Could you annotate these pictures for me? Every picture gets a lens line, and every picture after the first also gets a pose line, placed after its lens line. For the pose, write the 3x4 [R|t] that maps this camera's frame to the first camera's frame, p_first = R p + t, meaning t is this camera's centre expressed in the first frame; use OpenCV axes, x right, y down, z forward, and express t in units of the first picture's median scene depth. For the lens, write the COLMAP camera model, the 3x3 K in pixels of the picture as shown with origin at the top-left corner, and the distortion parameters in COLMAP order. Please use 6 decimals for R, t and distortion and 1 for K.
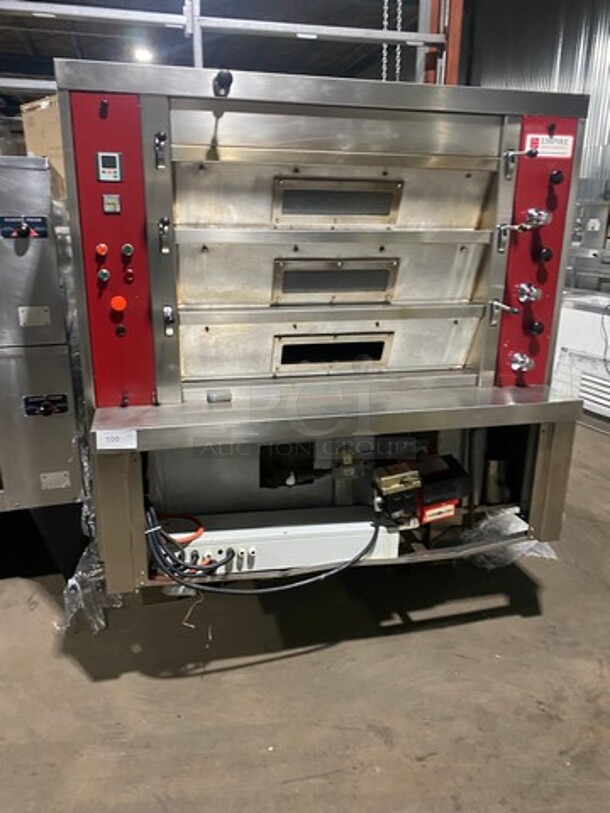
lens RADIAL K [[613.5, 0, 289.7], [0, 613.5, 406.2], [0, 0, 1]] dist [0.031884, -0.033442]
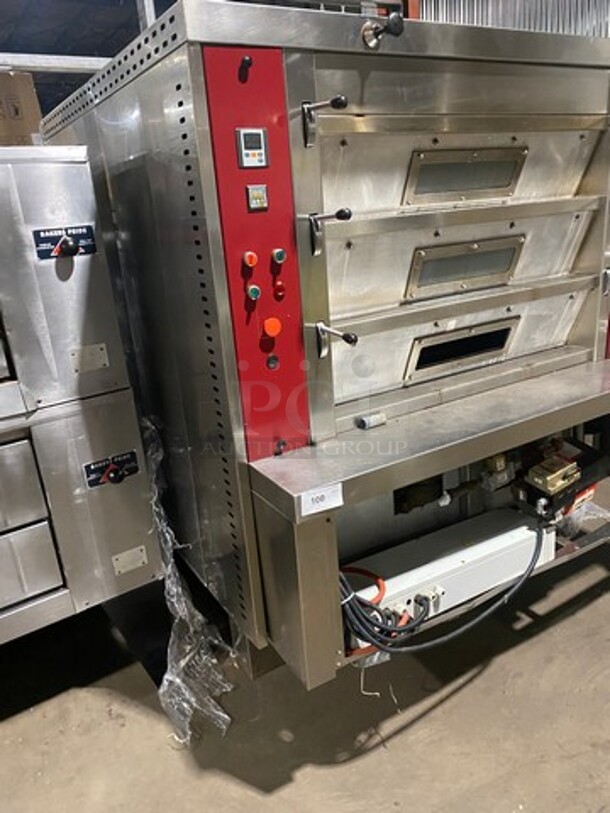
lens RADIAL K [[613.5, 0, 300.7], [0, 613.5, 412.7], [0, 0, 1]] dist [0.031884, -0.033442]
pose [[0.948966, -0.172551, 0.263988, -0.407051], [0.164899, 0.984988, 0.051051, -0.081292], [-0.268834, -0.004915, 0.963174, 0.213309]]
